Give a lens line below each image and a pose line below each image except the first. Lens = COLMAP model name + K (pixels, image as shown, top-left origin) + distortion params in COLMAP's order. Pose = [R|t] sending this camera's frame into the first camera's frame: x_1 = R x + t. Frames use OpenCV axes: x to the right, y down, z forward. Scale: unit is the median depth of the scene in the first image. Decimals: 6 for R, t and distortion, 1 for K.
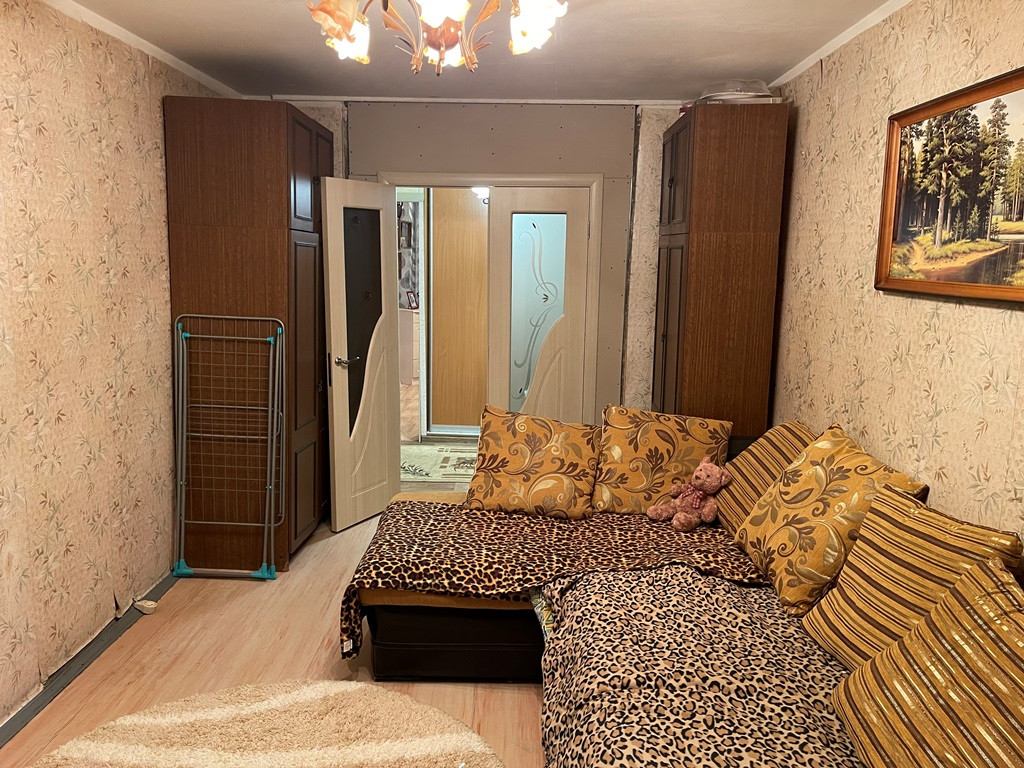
lens RADIAL K [[760.6, 0, 506.2], [0, 760.6, 389.1], [0, 0, 1]] dist [0.085063, -0.116752]
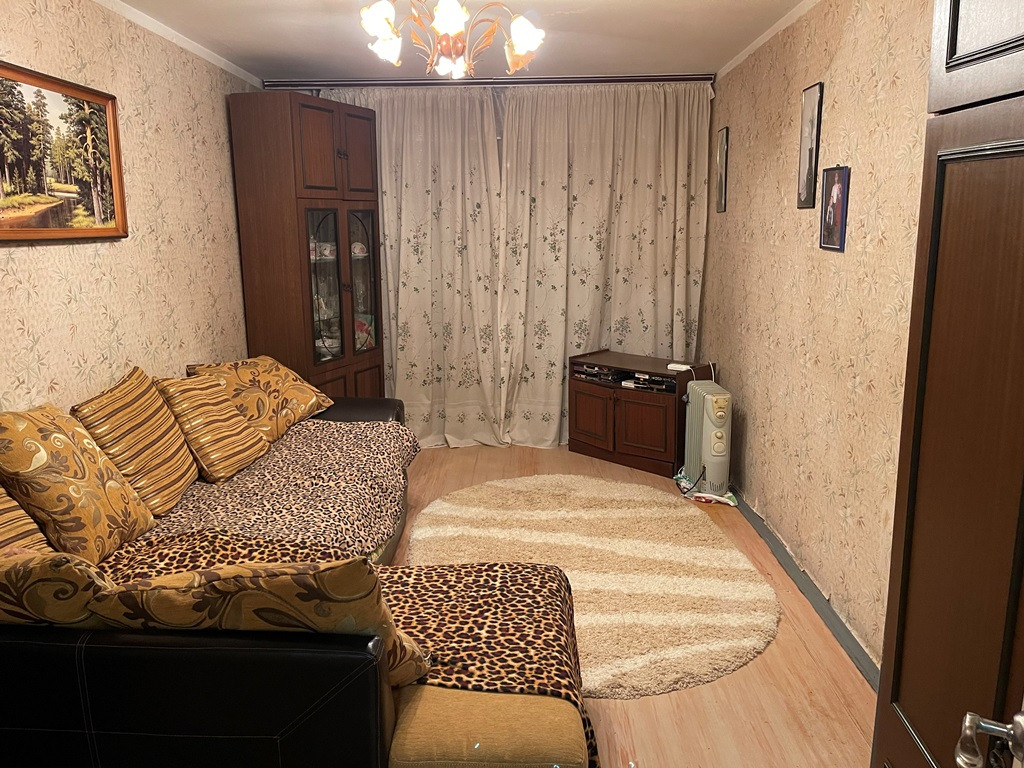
lens RADIAL K [[760.6, 0, 506.2], [0, 760.6, 389.1], [0, 0, 1]] dist [0.085063, -0.116752]
pose [[-0.999928, -0.010919, 0.004912, -0.174833], [-0.008281, 0.927026, 0.374907, -0.370620], [-0.008647, 0.374839, -0.927049, 2.244067]]
